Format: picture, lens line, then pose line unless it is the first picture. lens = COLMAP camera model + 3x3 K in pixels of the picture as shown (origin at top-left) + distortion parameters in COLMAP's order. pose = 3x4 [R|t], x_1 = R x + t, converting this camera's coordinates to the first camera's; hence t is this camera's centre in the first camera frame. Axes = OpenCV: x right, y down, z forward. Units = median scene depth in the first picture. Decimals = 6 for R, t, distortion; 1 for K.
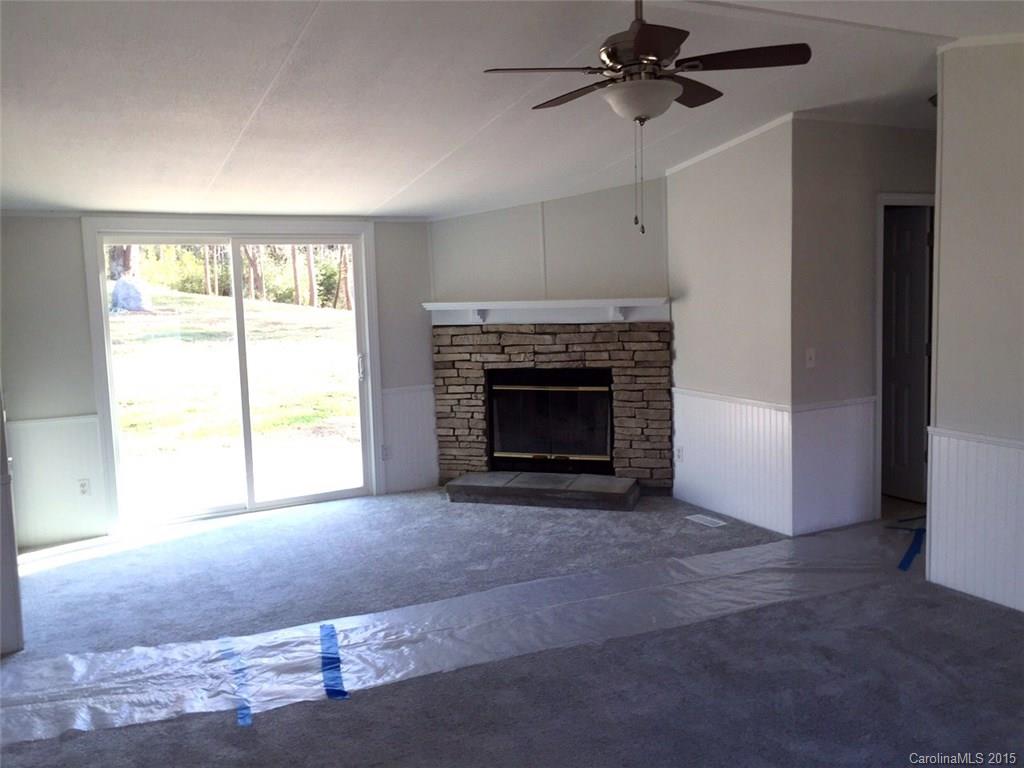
lens RADIAL K [[881.8, 0, 512.0], [0, 881.8, 384.0], [0, 0, 1]] dist [0.119077, -0.170532]
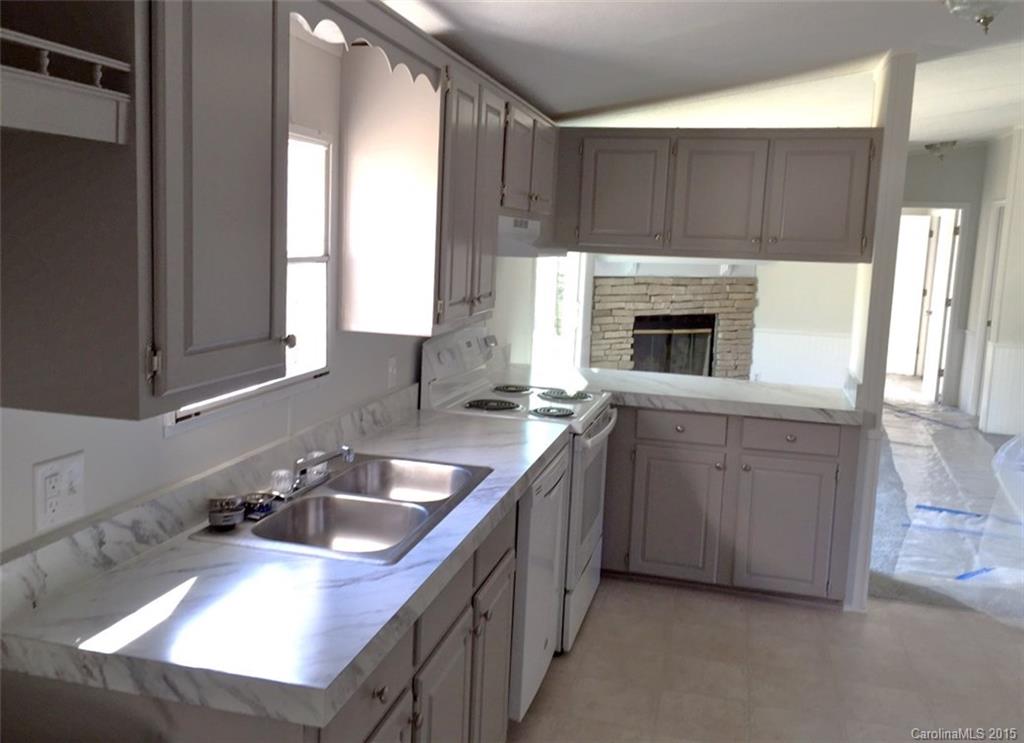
lens RADIAL K [[890.3, 0, 512.0], [0, 890.3, 371.5], [0, 0, 1]] dist [0.071926, -0.001381]
pose [[0.673701, -0.055895, 0.736887, -1.010912], [0.028527, 0.998359, 0.049647, -0.007287], [-0.738453, -0.012426, 0.674191, 0.353021]]
